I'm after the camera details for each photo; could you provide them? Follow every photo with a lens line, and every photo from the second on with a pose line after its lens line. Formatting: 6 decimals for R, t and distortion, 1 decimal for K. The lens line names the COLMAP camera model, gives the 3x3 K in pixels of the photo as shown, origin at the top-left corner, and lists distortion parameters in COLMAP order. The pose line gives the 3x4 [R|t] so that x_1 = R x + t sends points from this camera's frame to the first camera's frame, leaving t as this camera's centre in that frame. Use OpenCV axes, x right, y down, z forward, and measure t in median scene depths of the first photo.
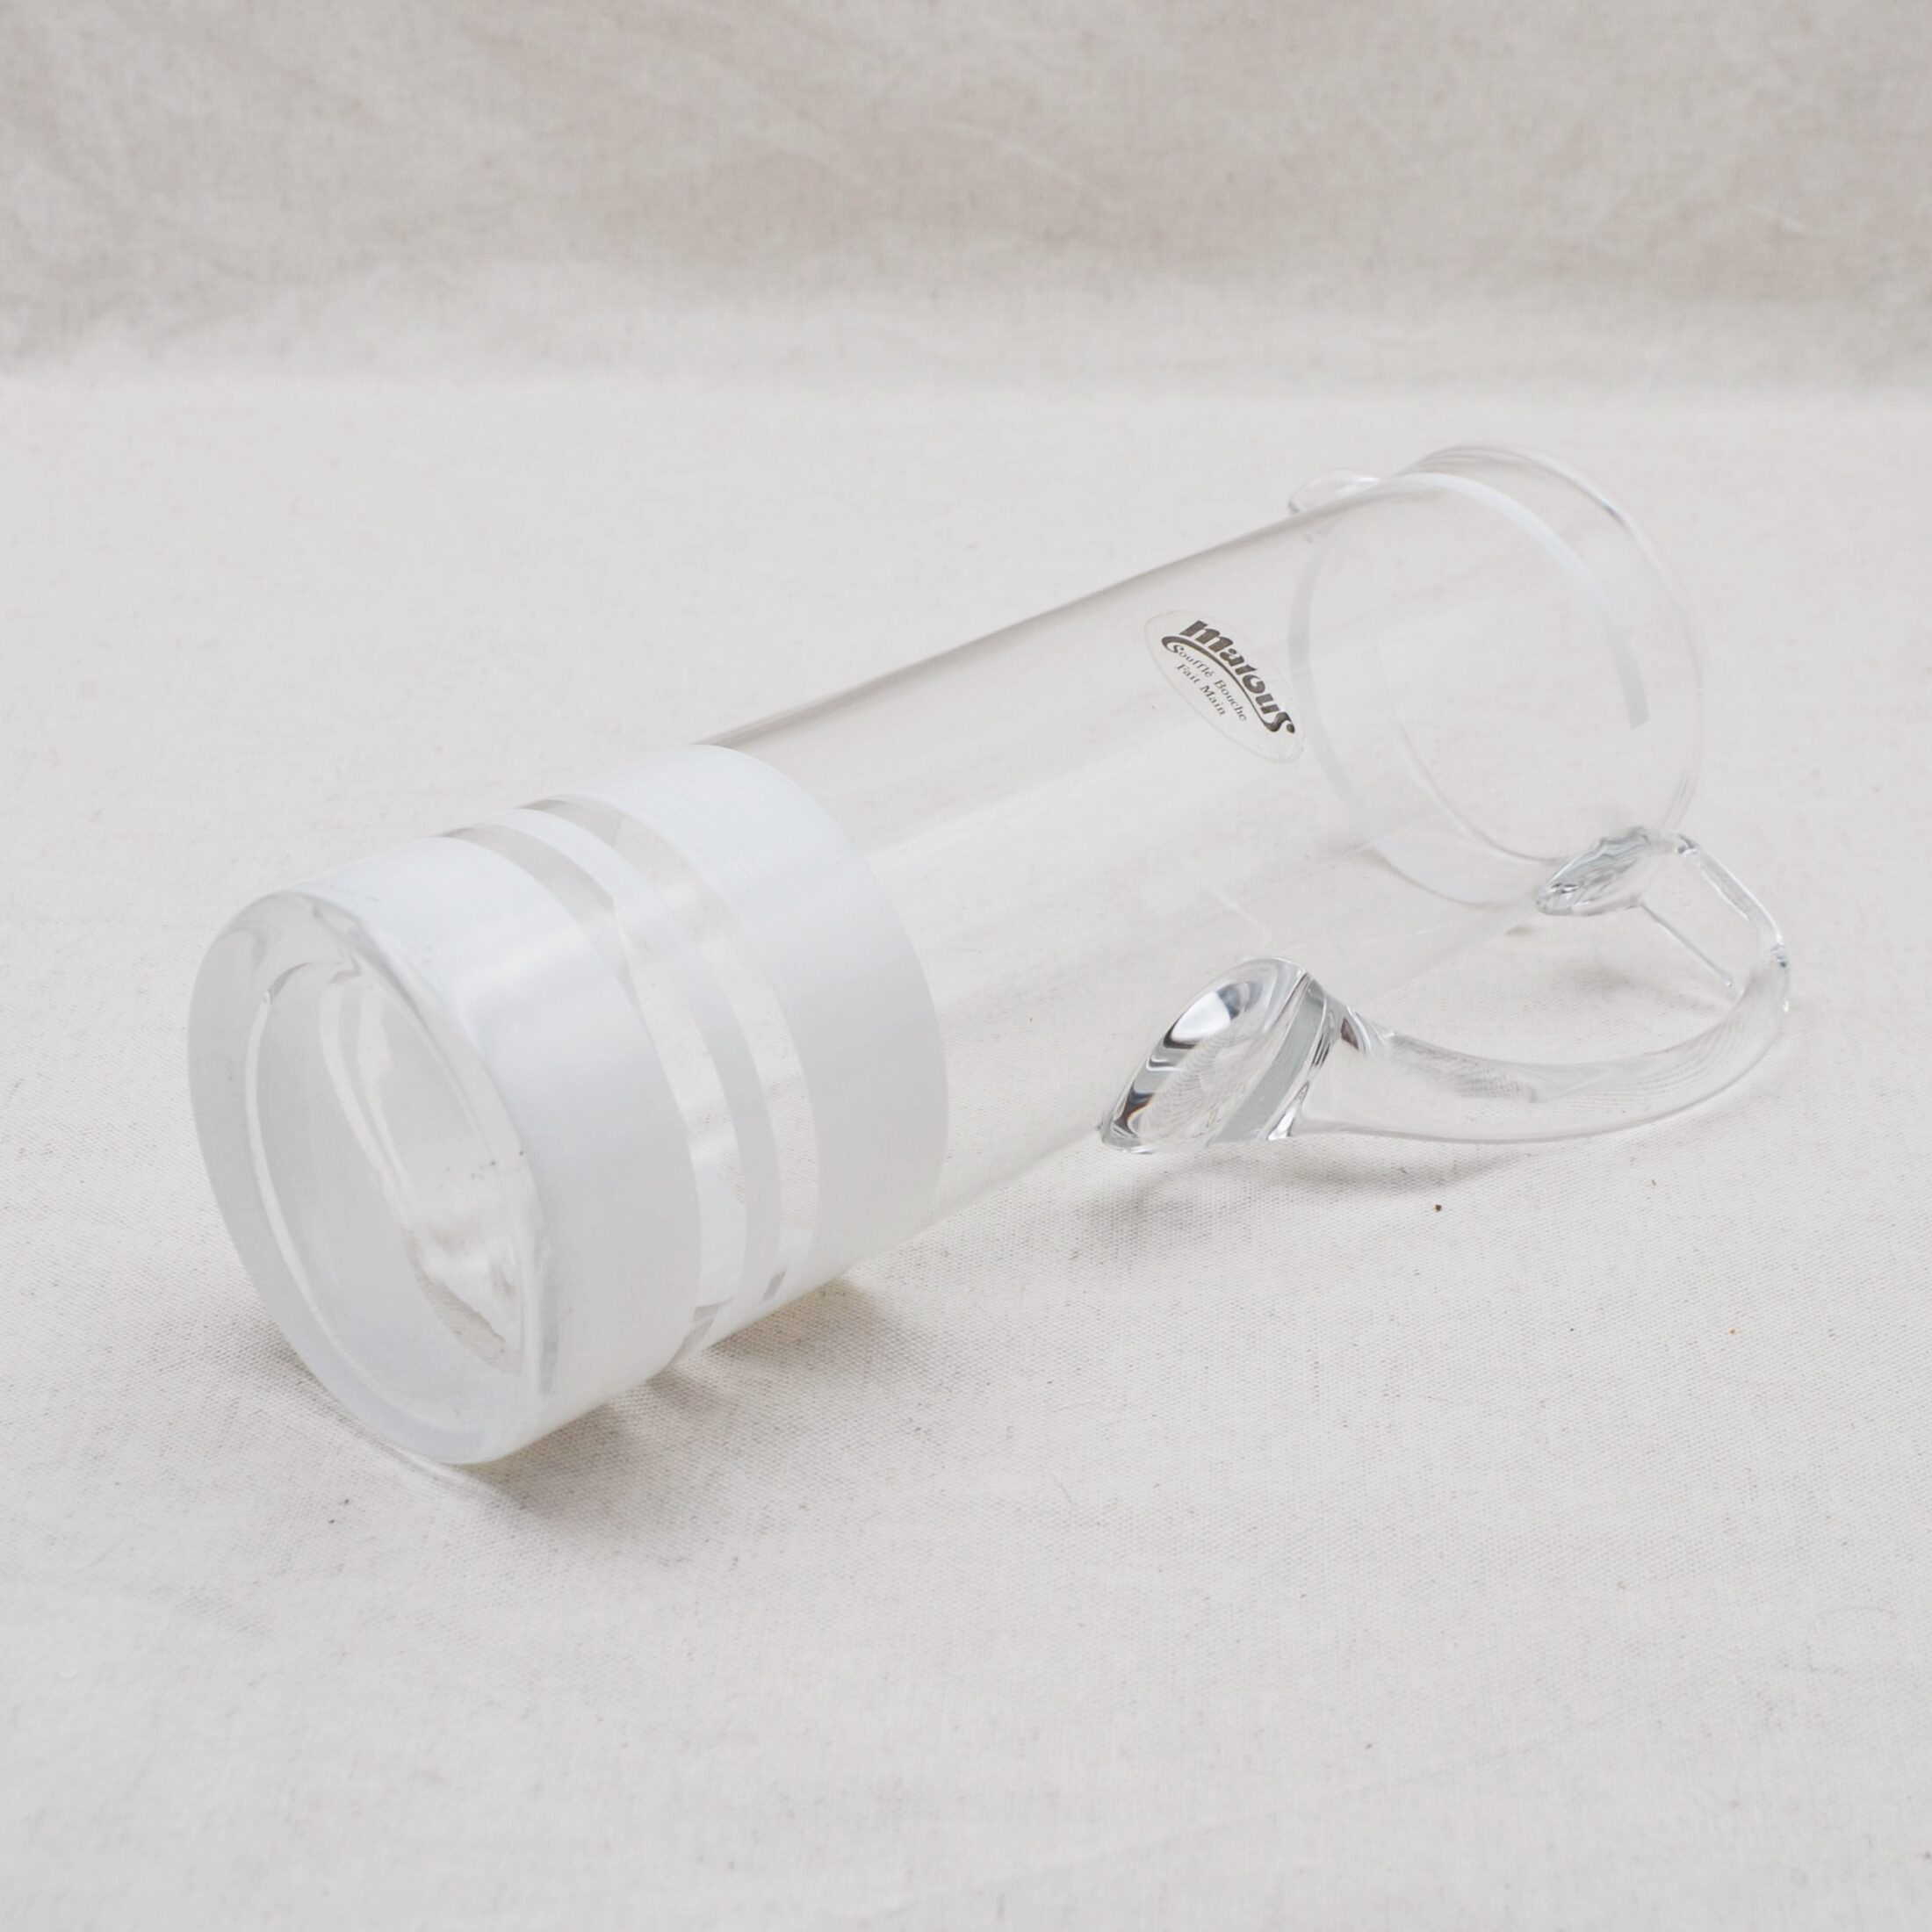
lens RADIAL K [[3453.1, 0, 1033.9], [0, 3453.1, 721.6], [0, 0, 1]] dist [-0.095190, 0.158036]
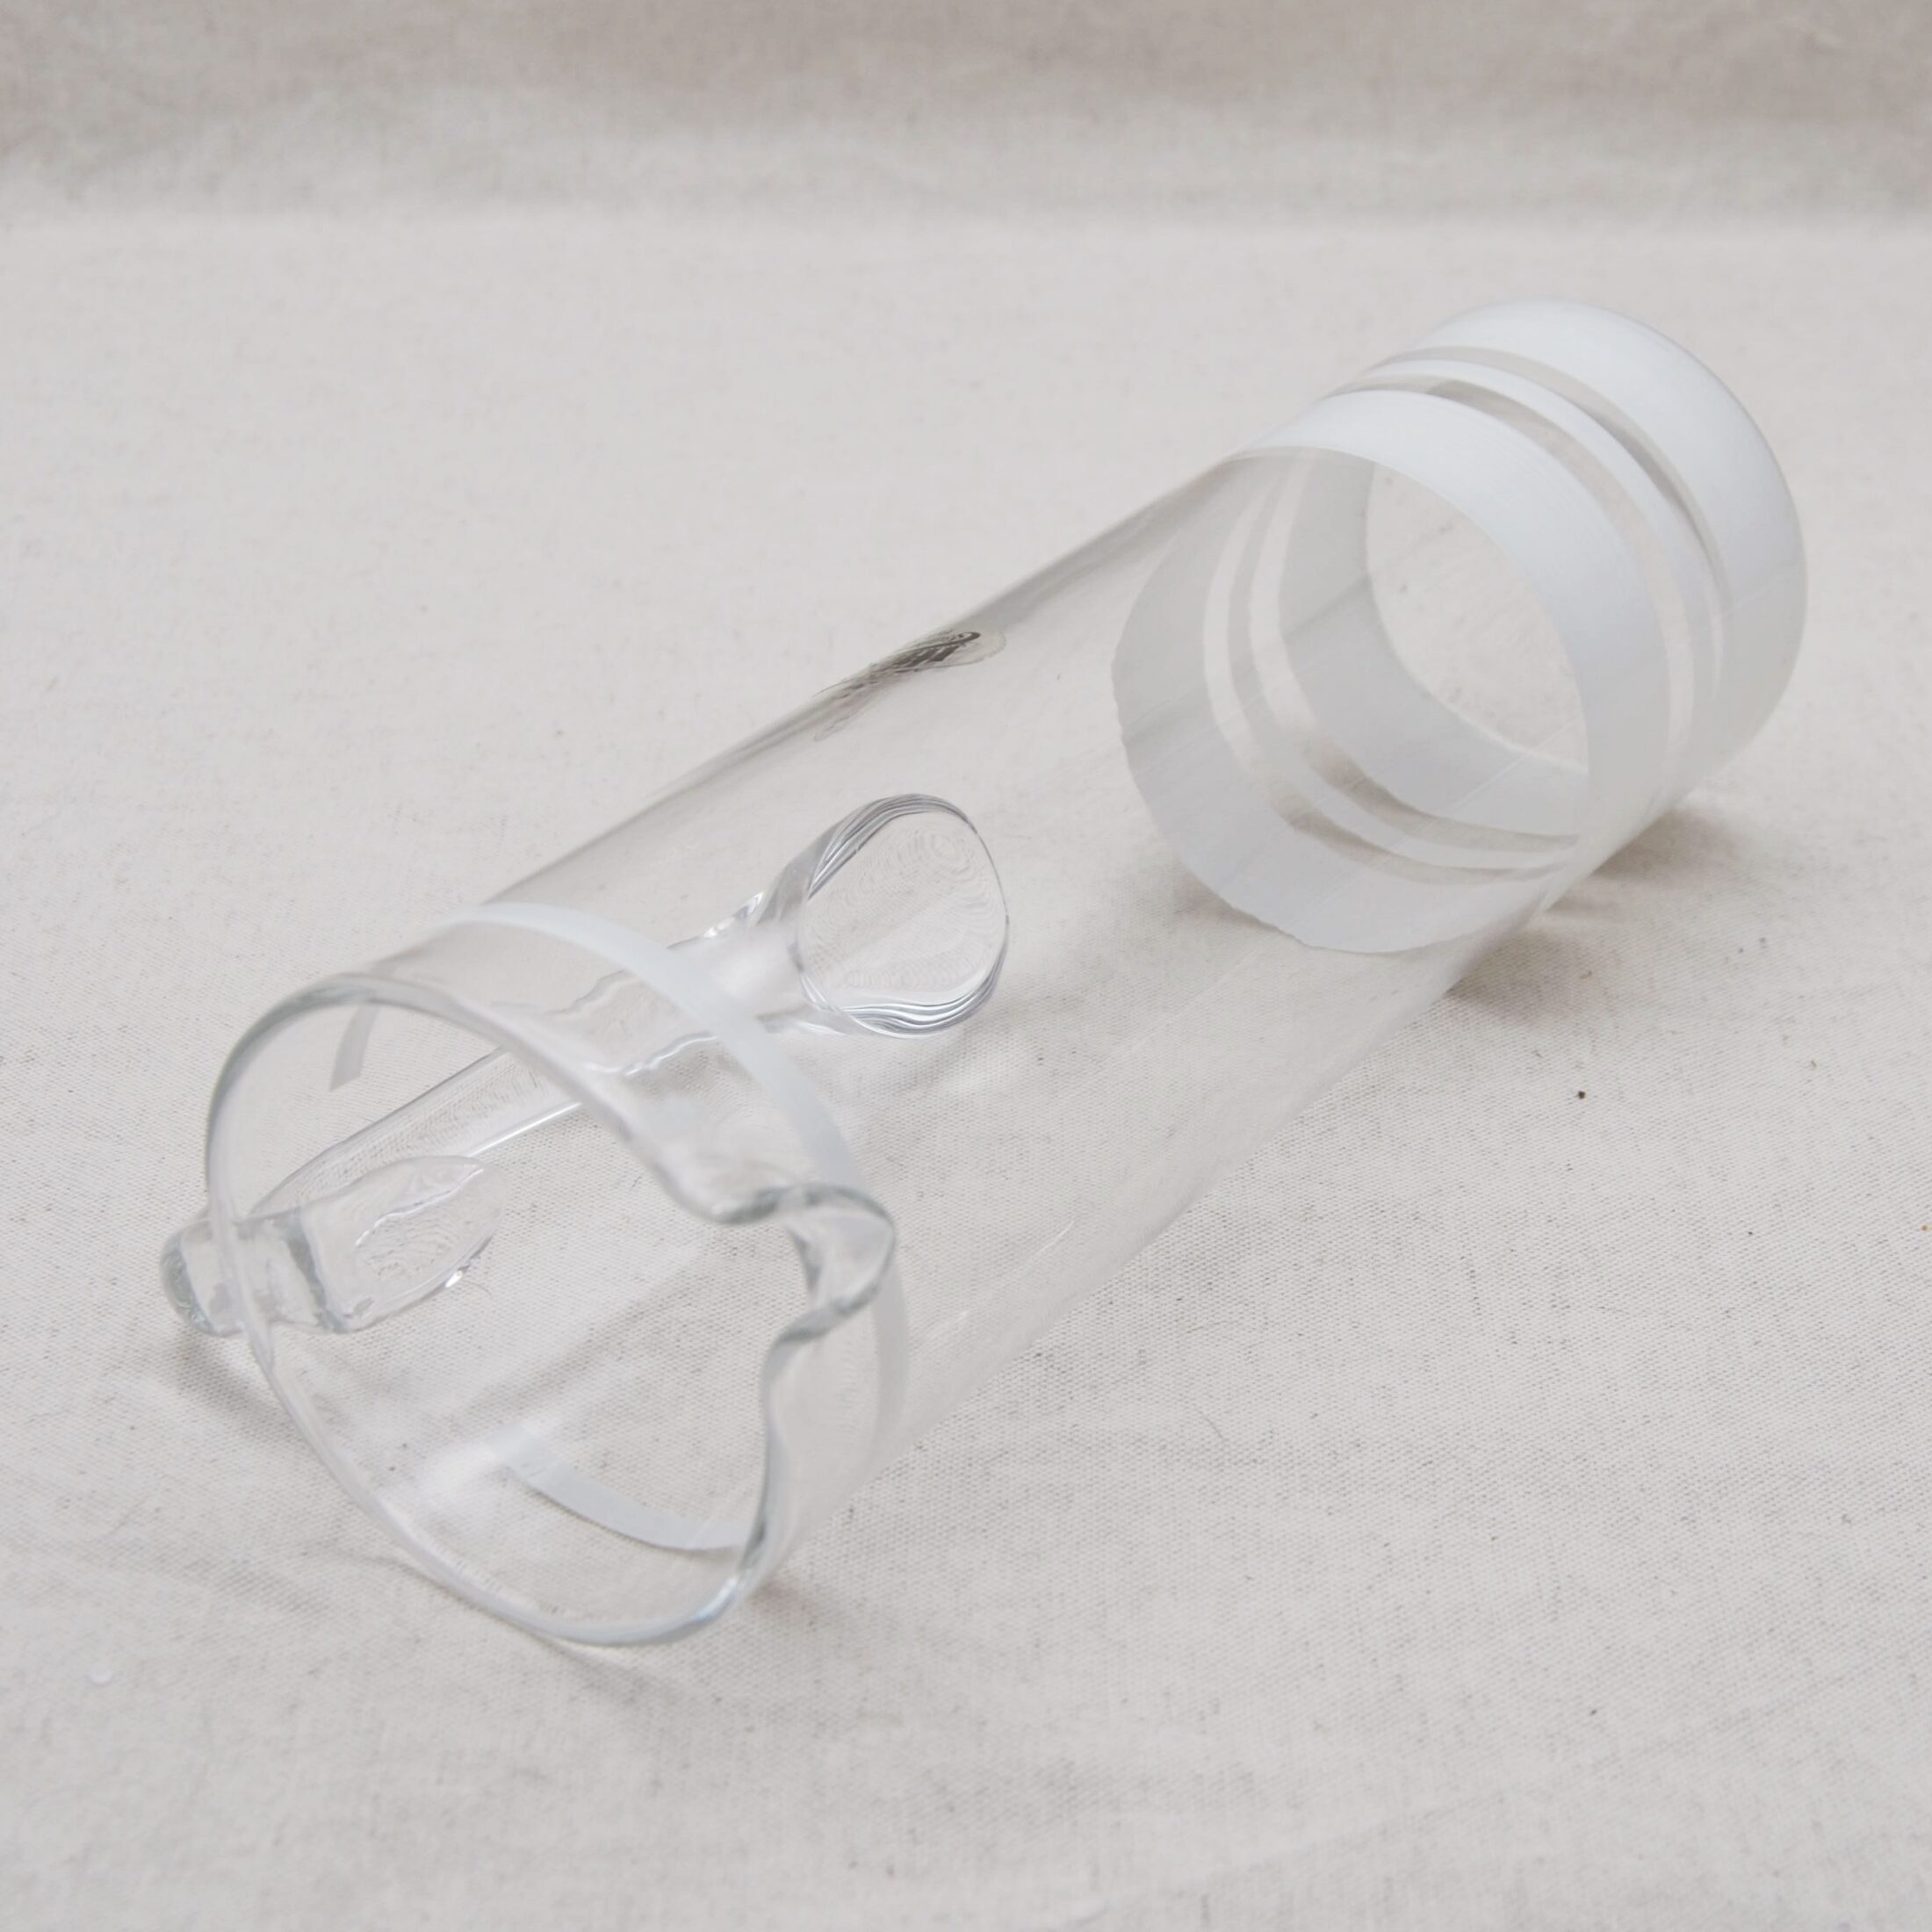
lens RADIAL K [[3309.0, 0, 1015.7], [0, 3309.0, 967.7], [0, 0, 1]] dist [-0.066341, -0.027358]
pose [[0.999194, -0.016004, 0.036815, -0.061012], [0.011792, 0.993648, 0.111914, 0.008433], [-0.038372, -0.111390, 0.993036, 0.139881]]
